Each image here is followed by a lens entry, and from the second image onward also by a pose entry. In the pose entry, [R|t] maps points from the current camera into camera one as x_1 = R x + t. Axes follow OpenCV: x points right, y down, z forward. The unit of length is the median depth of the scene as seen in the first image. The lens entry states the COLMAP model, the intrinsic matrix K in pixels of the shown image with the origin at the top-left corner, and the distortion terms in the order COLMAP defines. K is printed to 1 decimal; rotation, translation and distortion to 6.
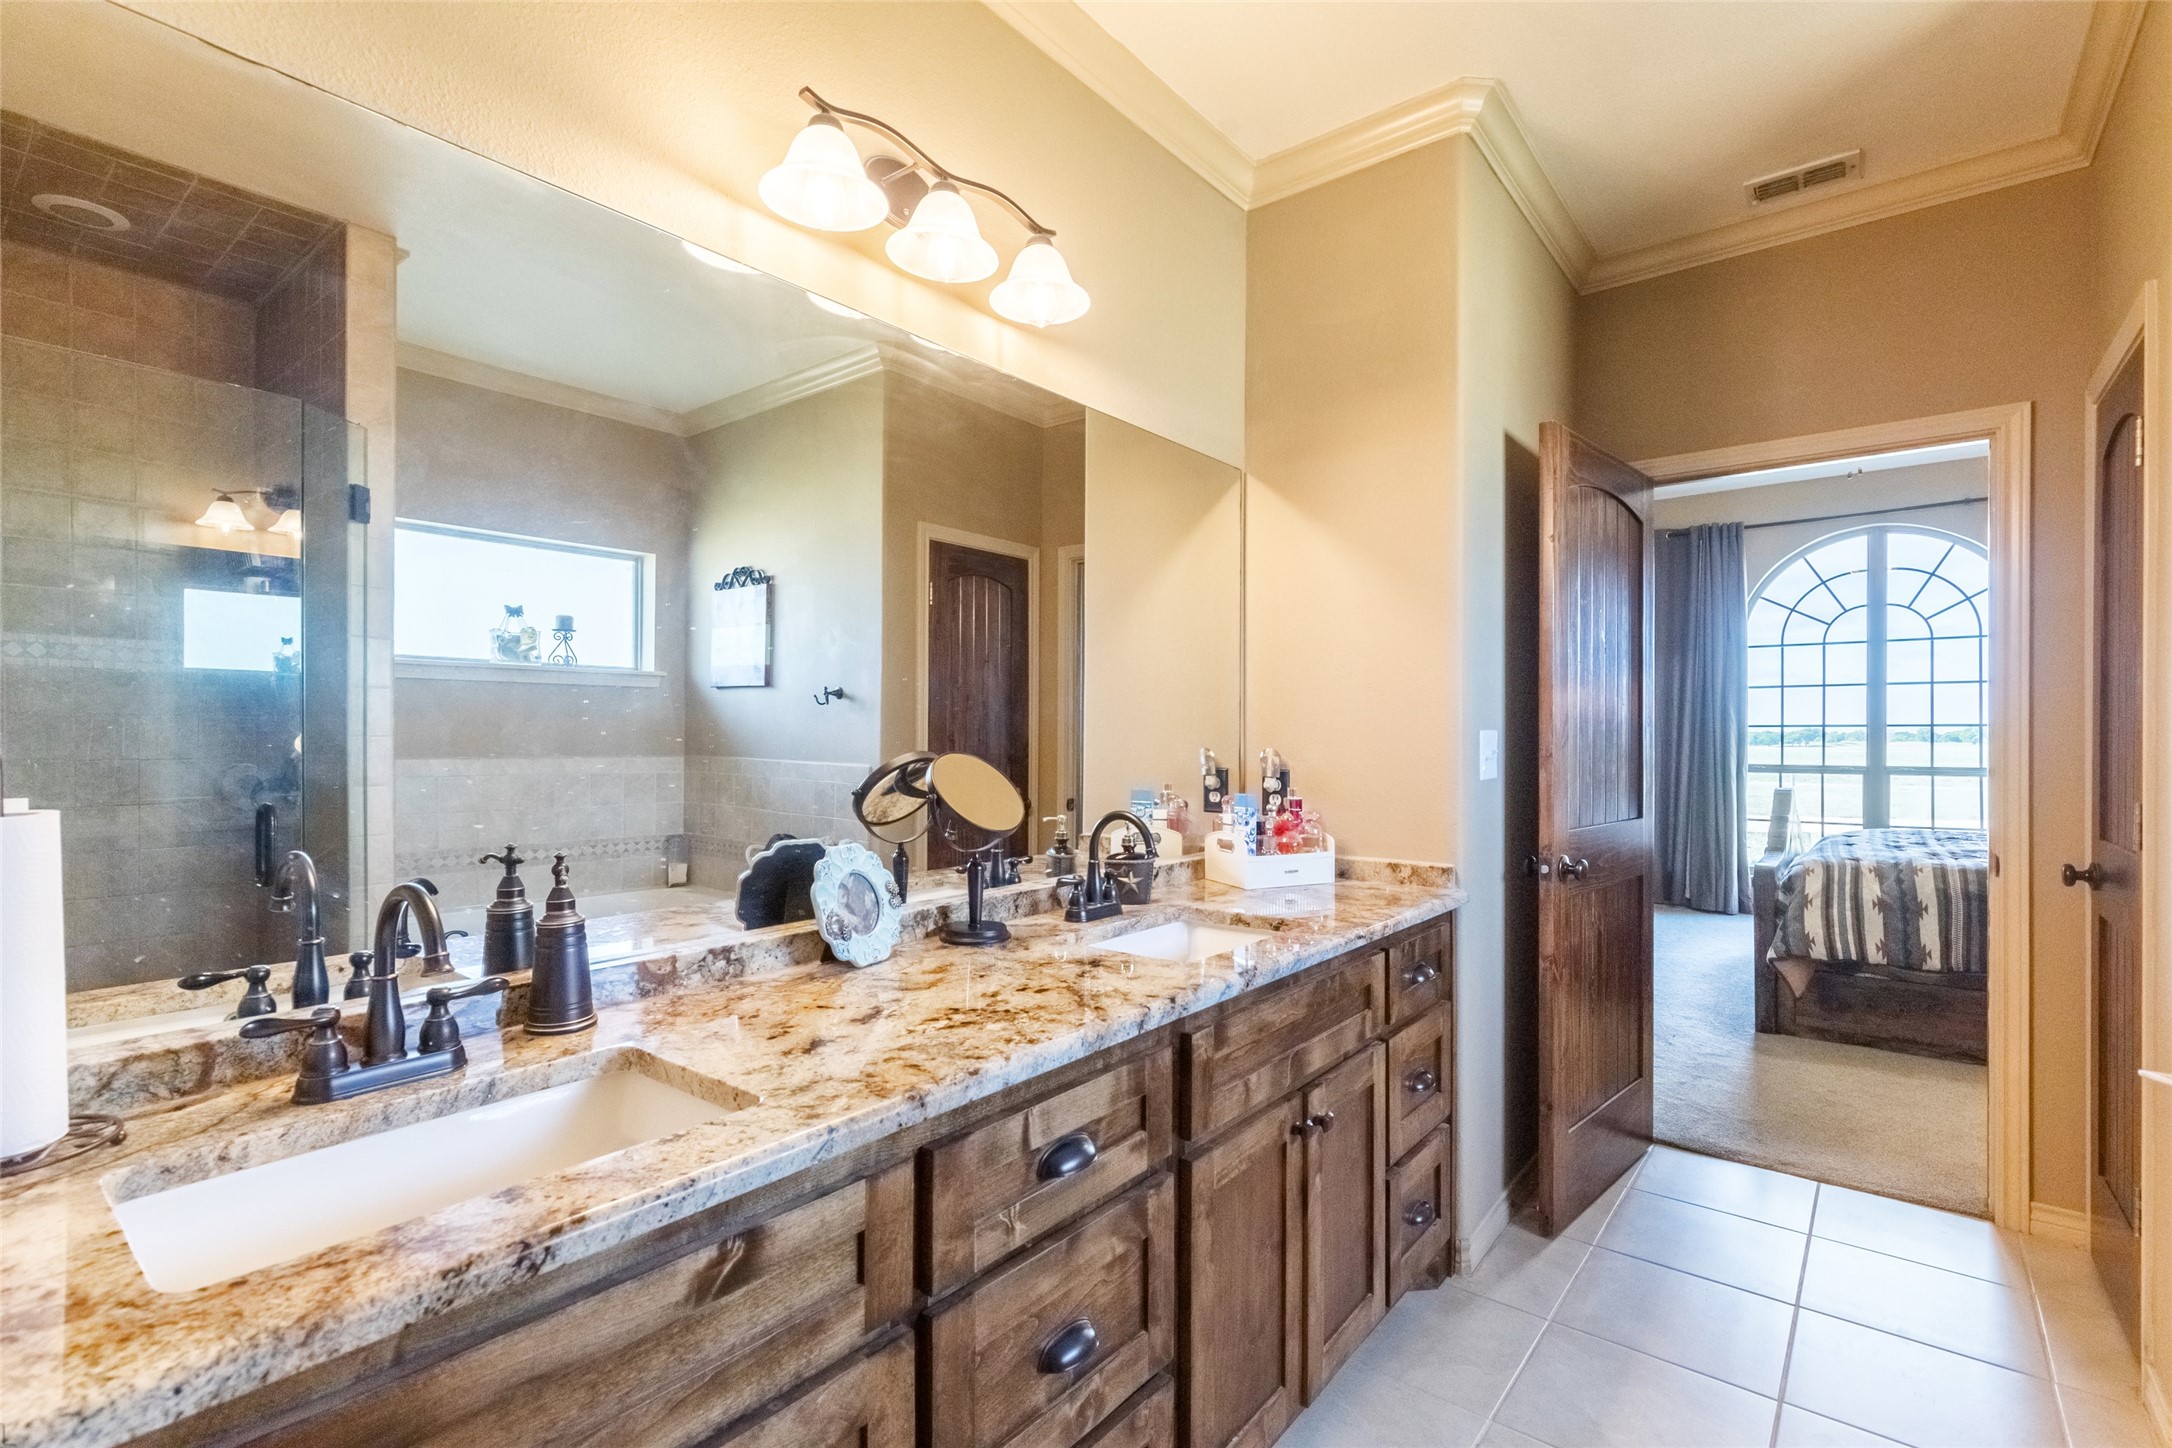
lens RADIAL K [[986.5, 0, 1083.9], [0, 986.5, 737.1], [0, 0, 1]] dist [0.004416, -0.000070]
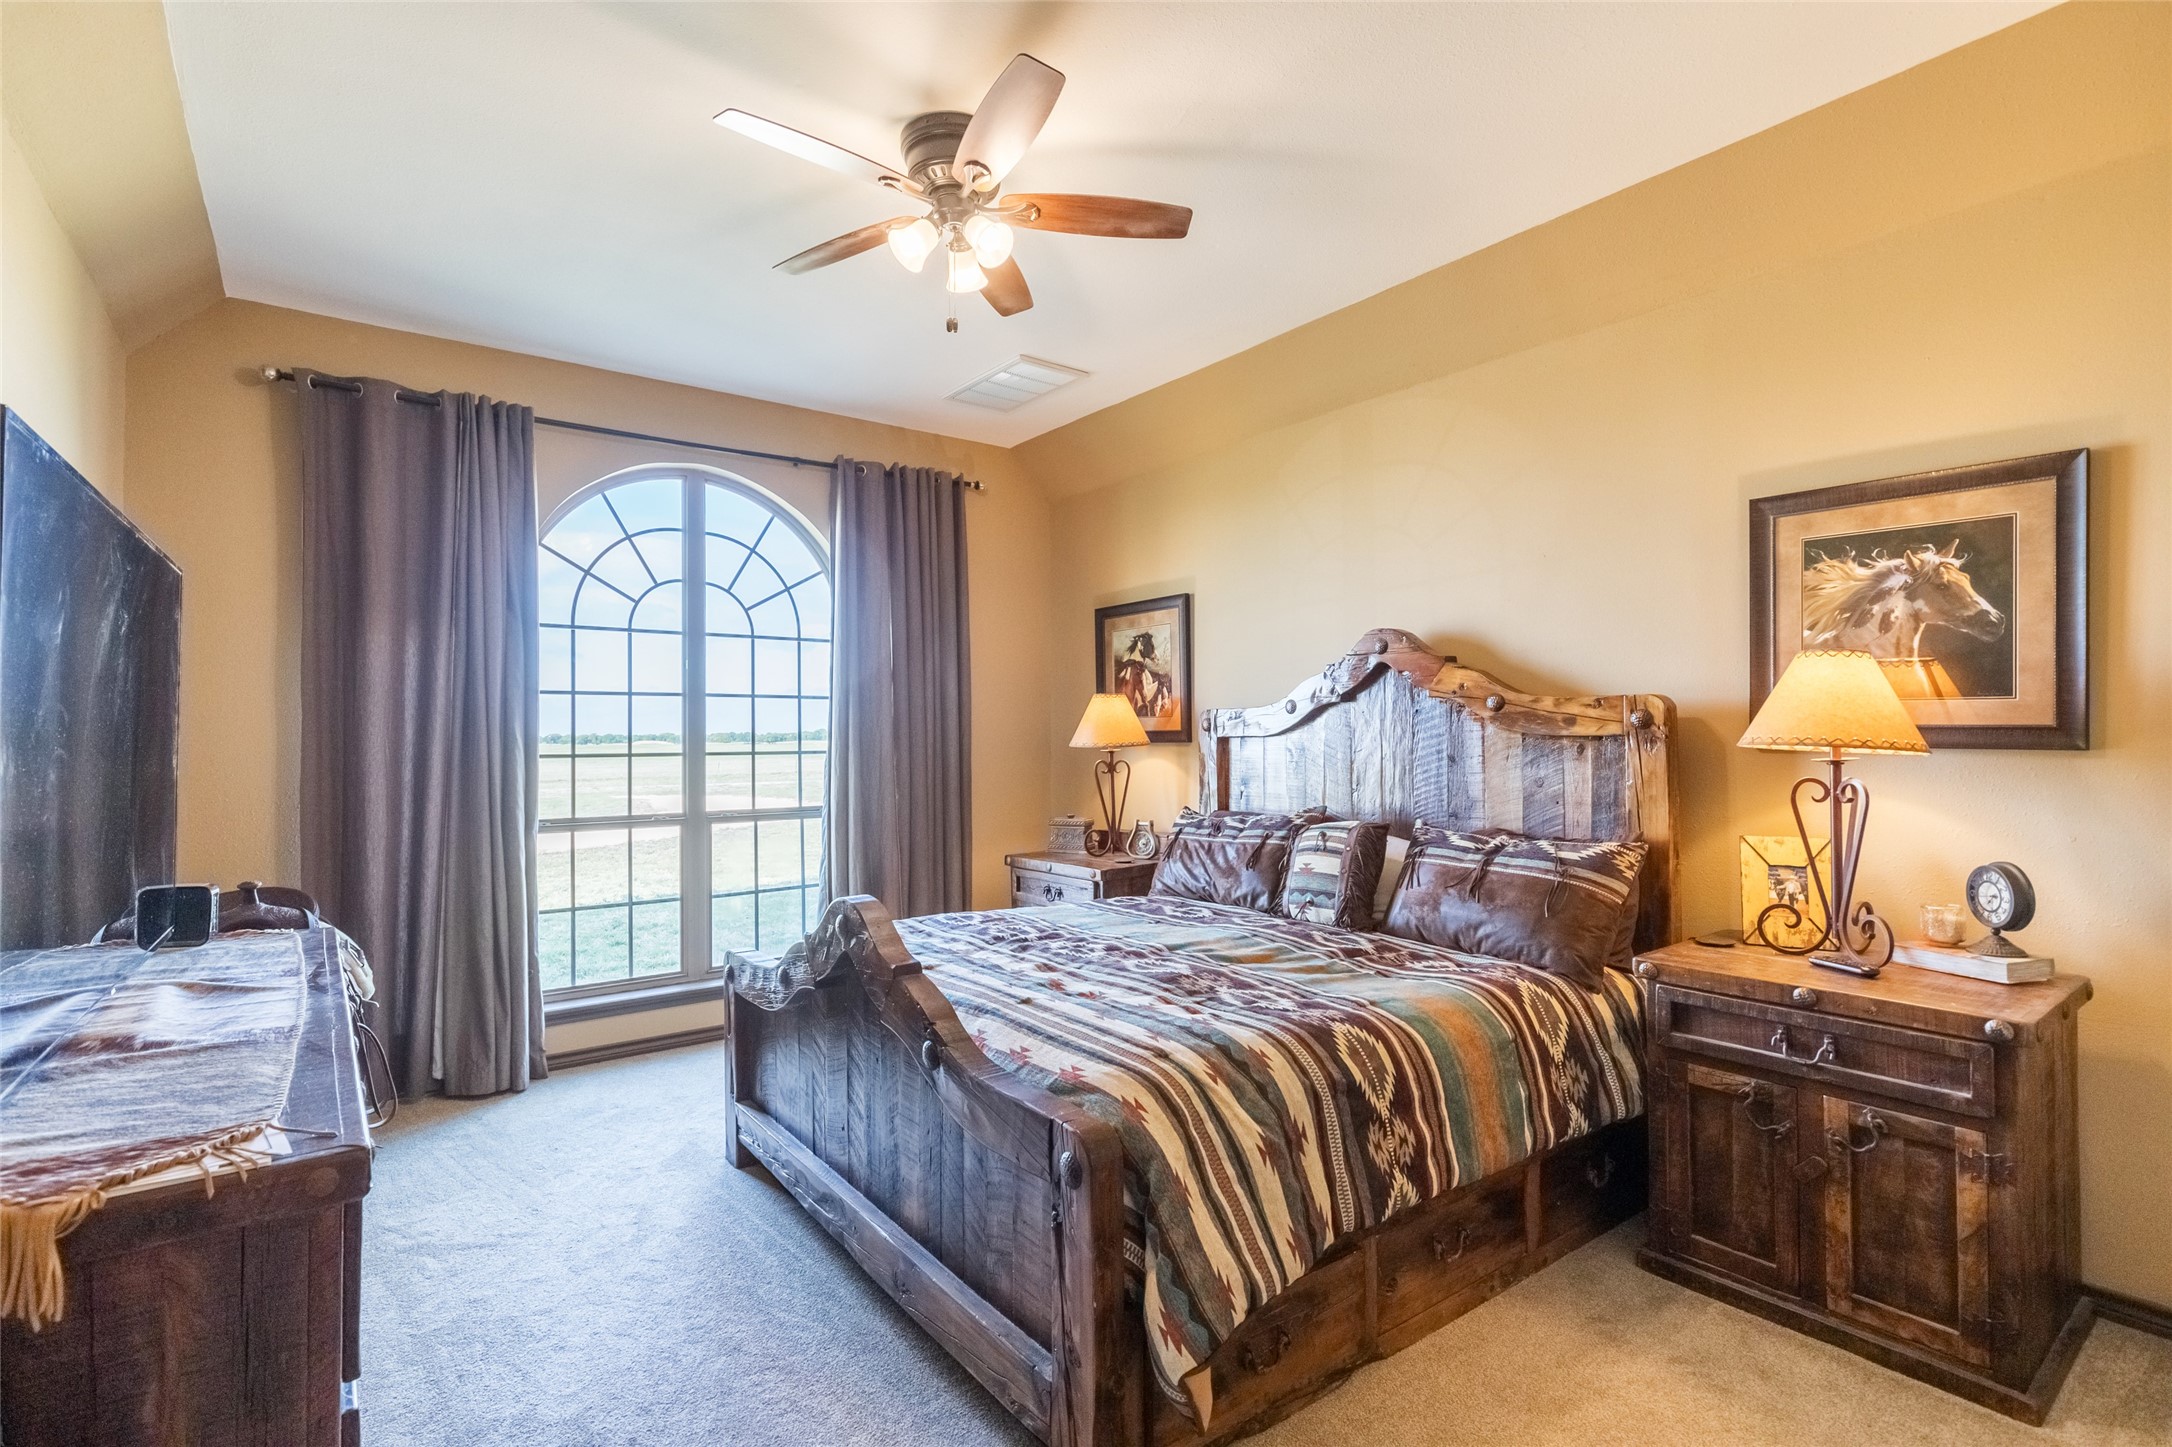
lens RADIAL K [[1040.2, 0, 1083.3], [0, 1040.2, 728.7], [0, 0, 1]] dist [-0.000397, -0.000004]
pose [[0.249556, 0.004781, 0.968349, 0.158640], [0.008270, 0.999941, -0.007068, -0.022347], [-0.968325, 0.009772, 0.249501, 0.551367]]
